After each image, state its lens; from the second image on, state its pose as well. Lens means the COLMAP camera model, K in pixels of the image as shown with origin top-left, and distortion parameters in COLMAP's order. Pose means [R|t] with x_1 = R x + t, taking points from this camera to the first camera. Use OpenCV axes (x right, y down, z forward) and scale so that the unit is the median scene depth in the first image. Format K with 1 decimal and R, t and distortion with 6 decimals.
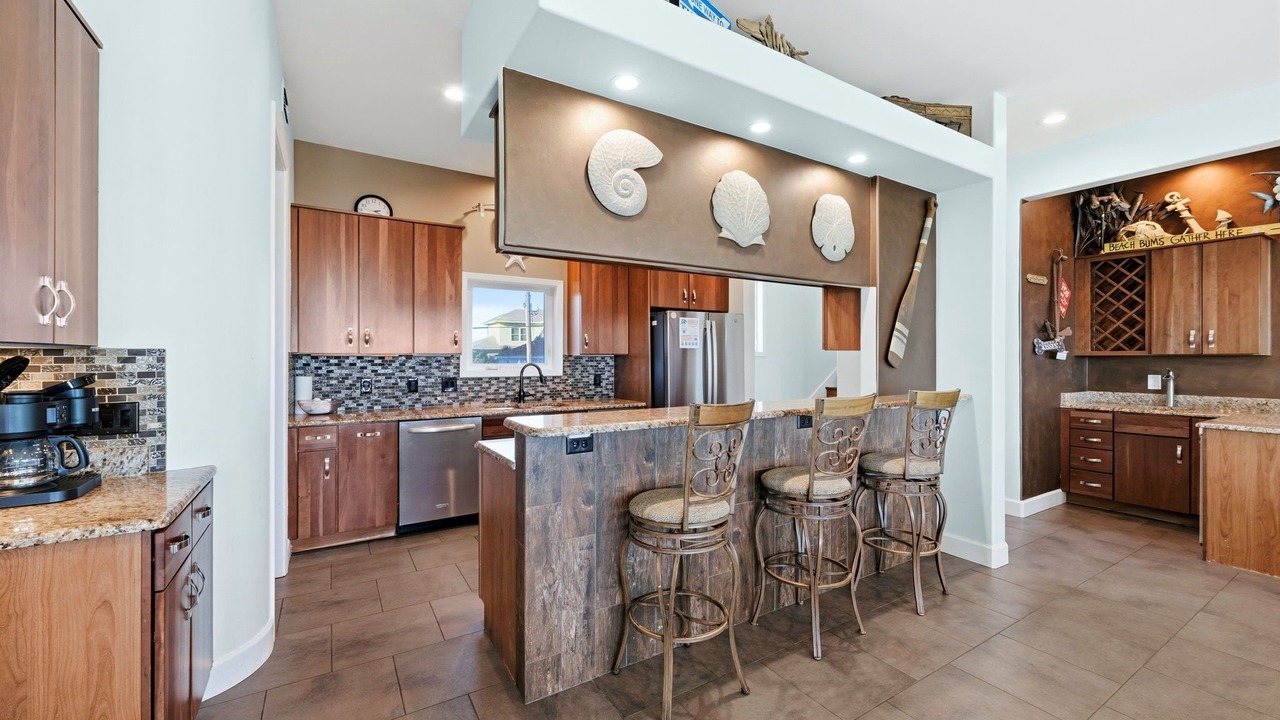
lens RADIAL K [[502.9, 0, 646.6], [0, 502.9, 359.6], [0, 0, 1]] dist [0.001040, -0.000045]
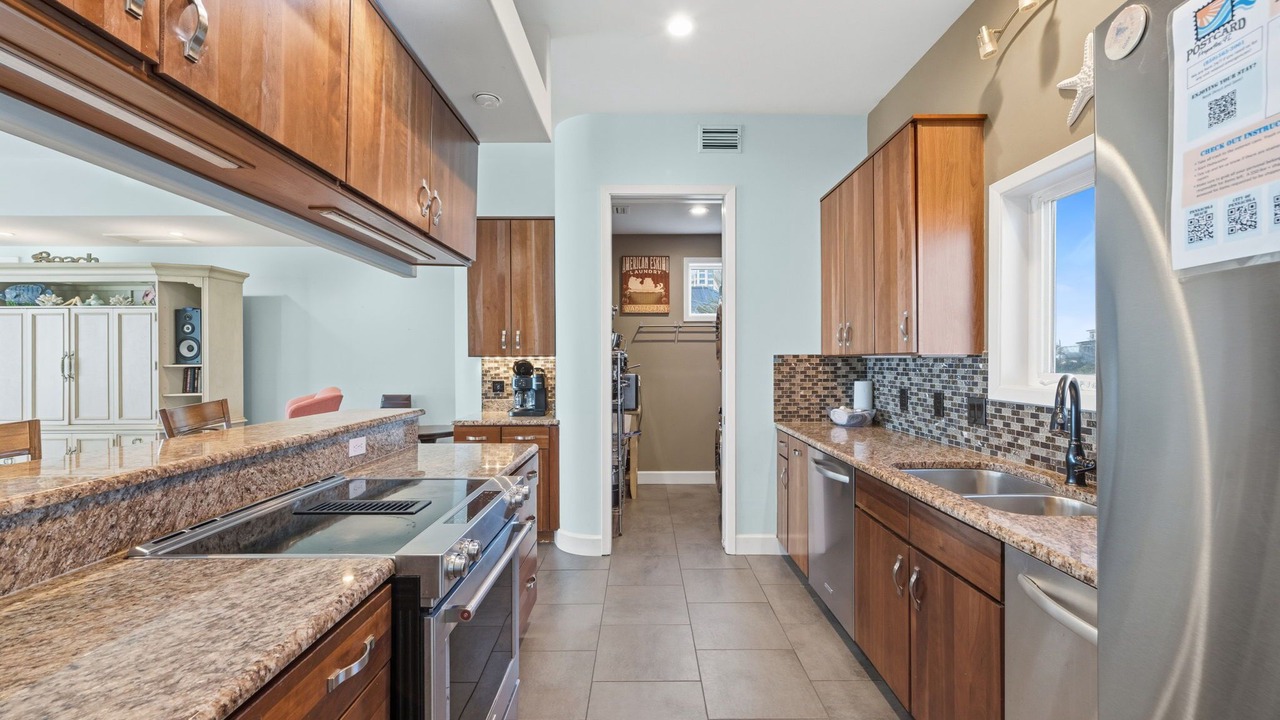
lens RADIAL K [[502.9, 0, 643.6], [0, 502.9, 360.0], [0, 0, 1]] dist [0.001040, -0.000045]
pose [[-0.529739, 0.000182, -0.848160, 0.267187], [0.001131, 0.999999, -0.000492, -0.003971], [0.848160, -0.001220, -0.529739, 1.121707]]
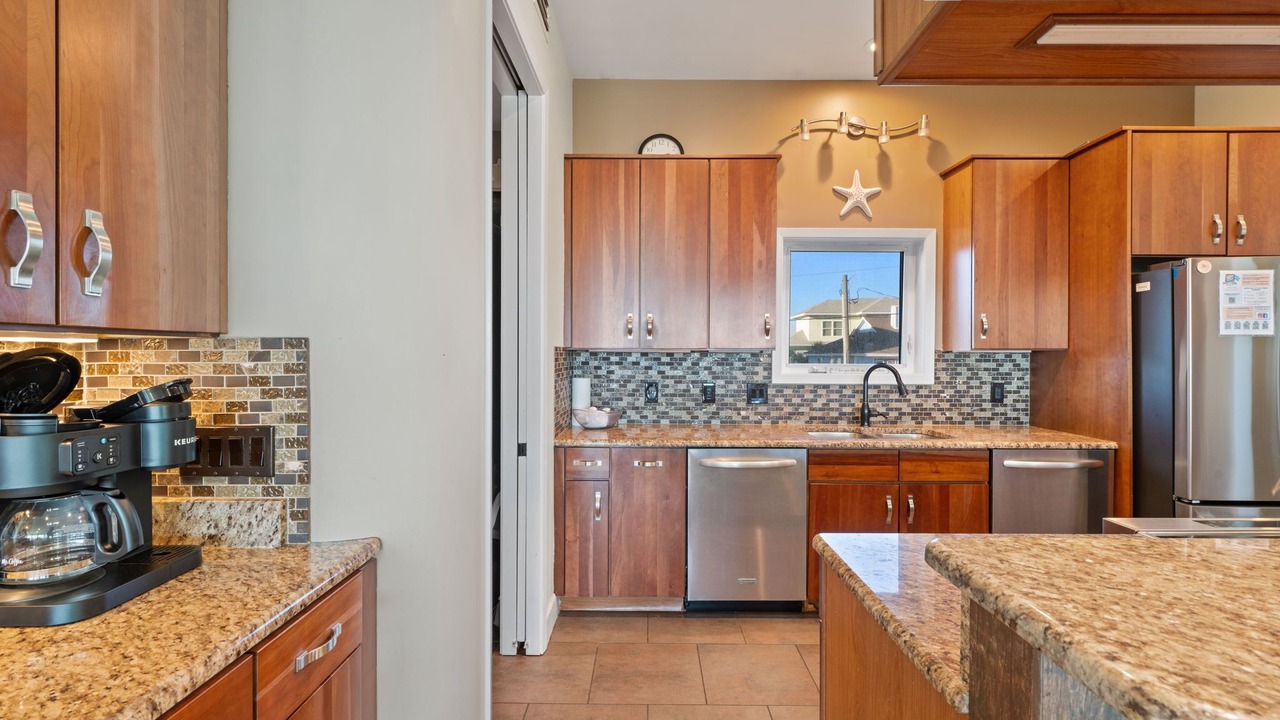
lens RADIAL K [[575.2, 0, 639.3], [0, 575.2, 360.5], [0, 0, 1]] dist [0.003630, 0.000369]
pose [[0.840925, 0.006957, -0.541107, -0.116740], [-0.004156, 0.999971, 0.006398, -0.000101], [0.541136, -0.003132, 0.840930, 0.286444]]
